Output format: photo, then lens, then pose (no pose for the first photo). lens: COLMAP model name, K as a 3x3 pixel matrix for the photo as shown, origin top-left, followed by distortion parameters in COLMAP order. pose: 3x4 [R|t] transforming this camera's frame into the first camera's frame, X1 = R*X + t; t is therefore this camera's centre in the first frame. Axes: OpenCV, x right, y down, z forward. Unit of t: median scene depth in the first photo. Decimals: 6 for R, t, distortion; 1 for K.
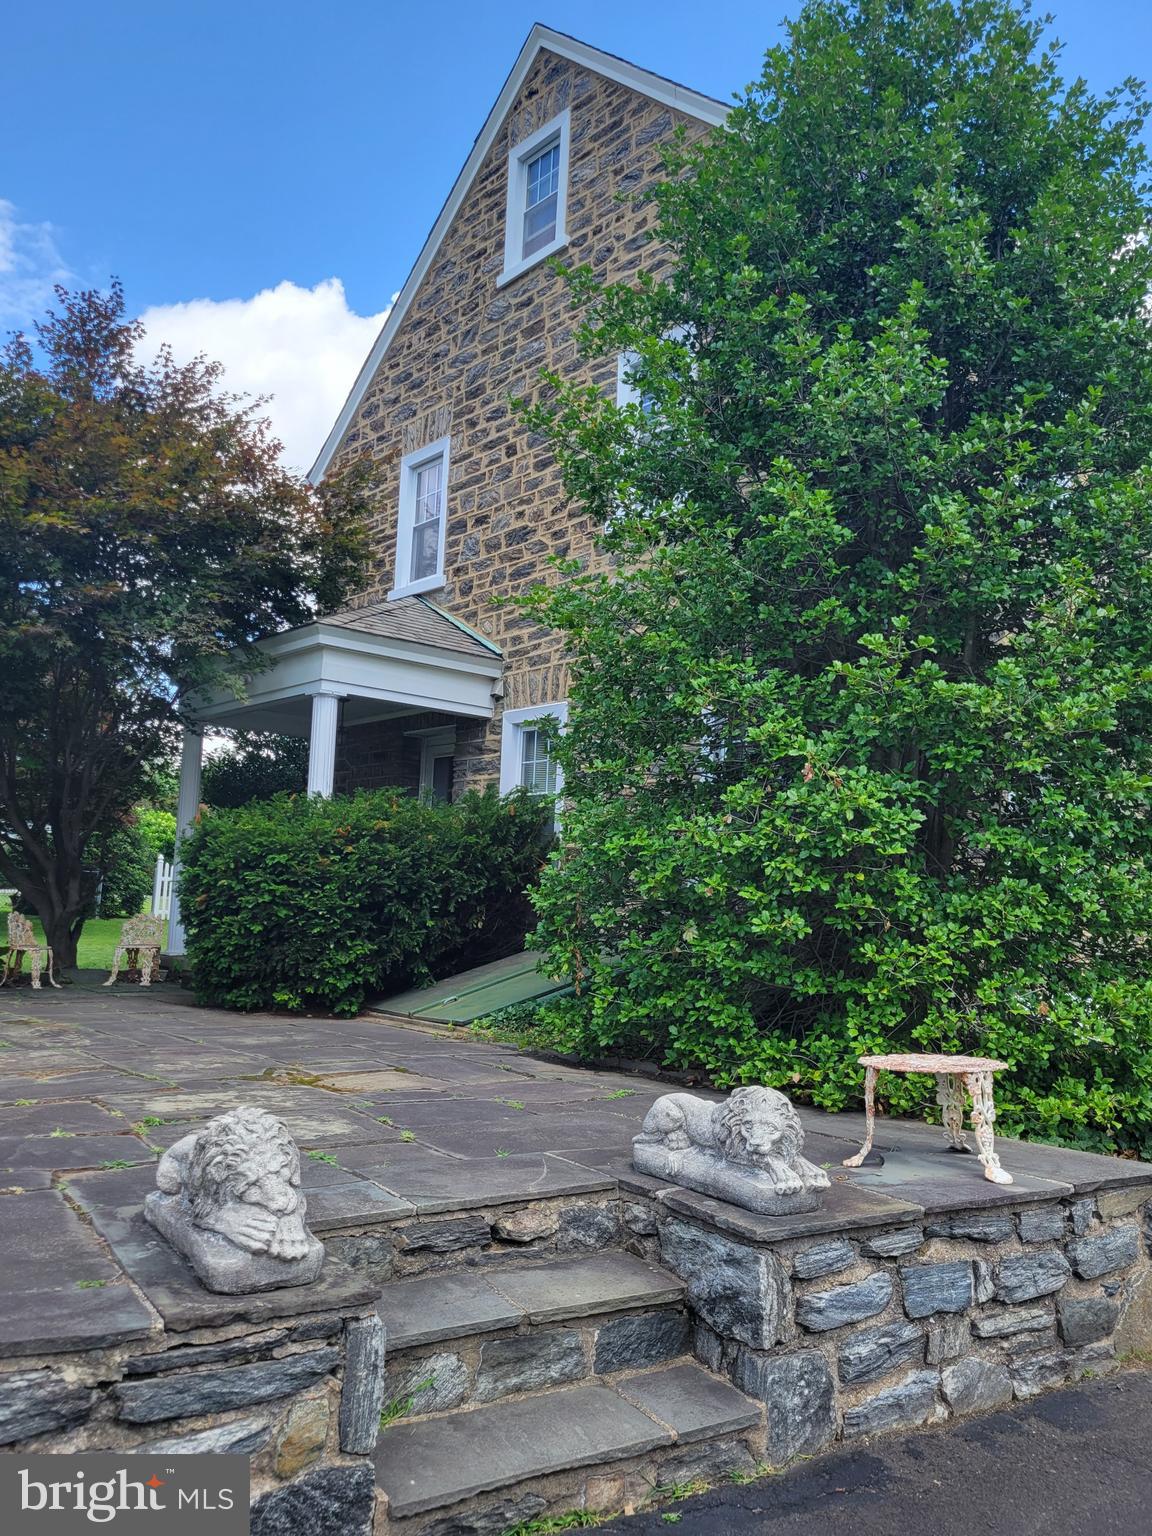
lens RADIAL K [[1204.7, 0, 576.0], [0, 1204.7, 768.0], [0, 0, 1]] dist [0.030839, -0.010444]
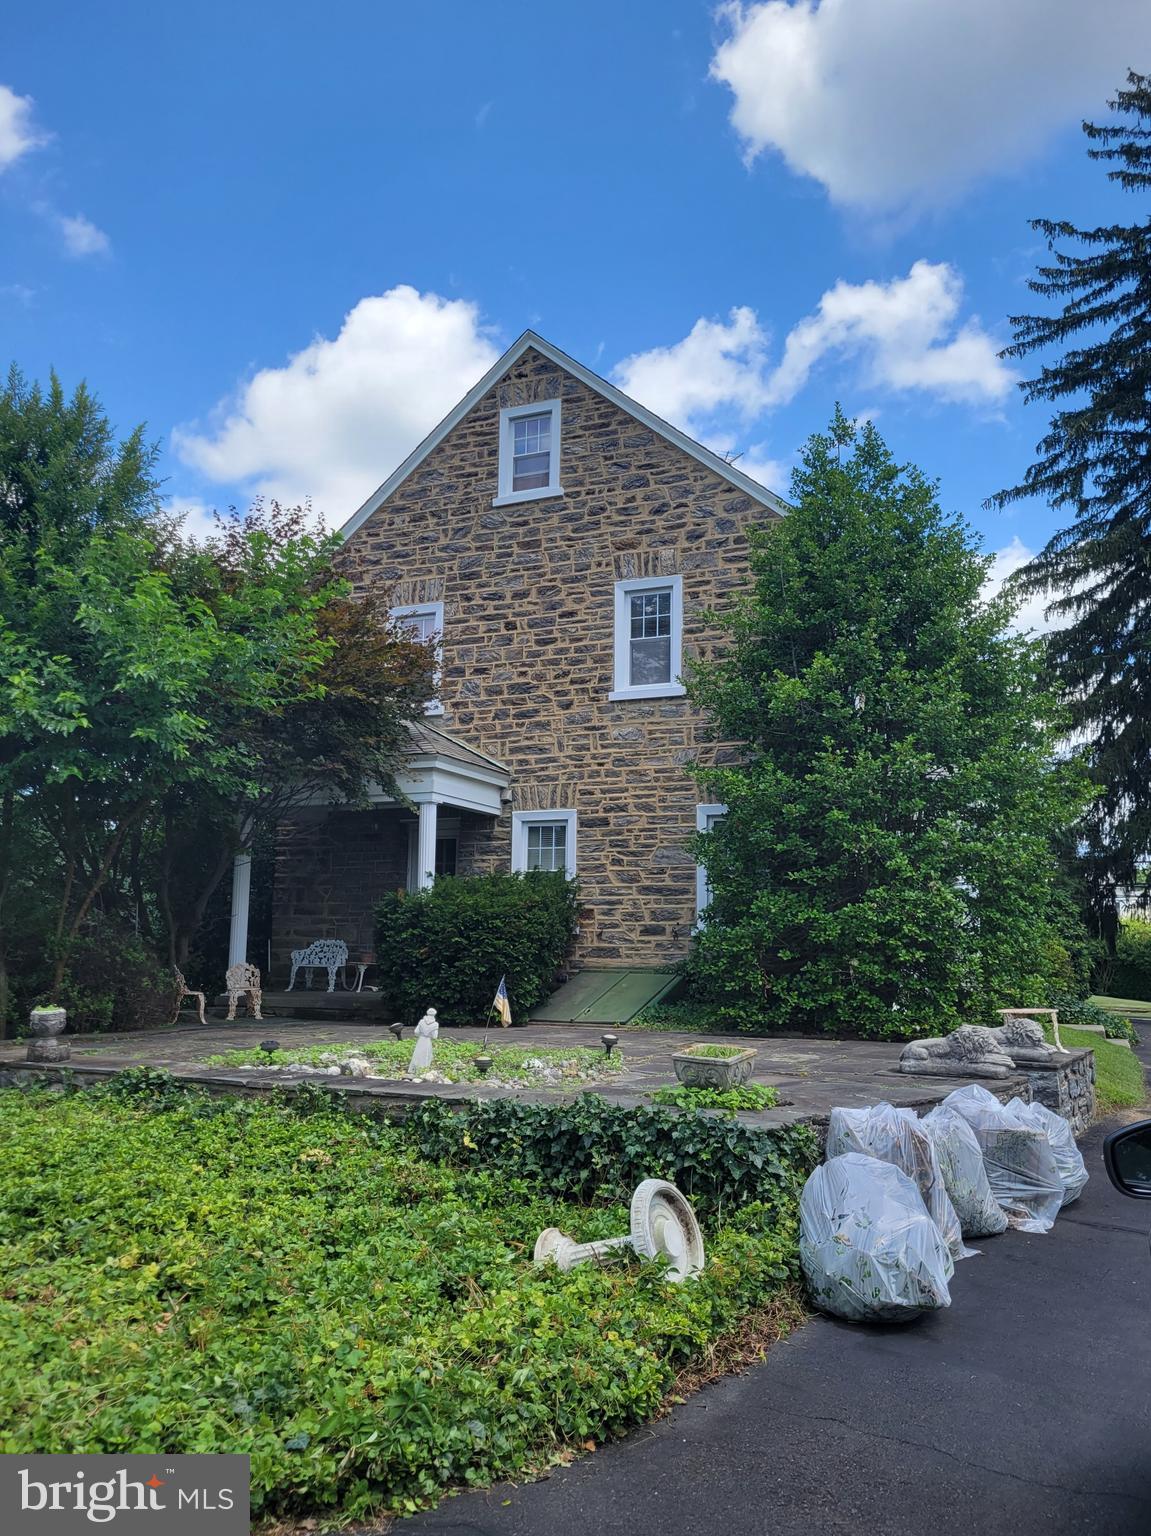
lens RADIAL K [[1204.7, 0, 575.5], [0, 1204.7, 768.0], [0, 0, 1]] dist [0.030839, -0.010444]
pose [[0.897175, 0.036038, 0.440202, -0.609391], [-0.025716, 0.999237, -0.029393, -0.057515], [-0.440925, 0.015051, 0.897418, -0.304146]]
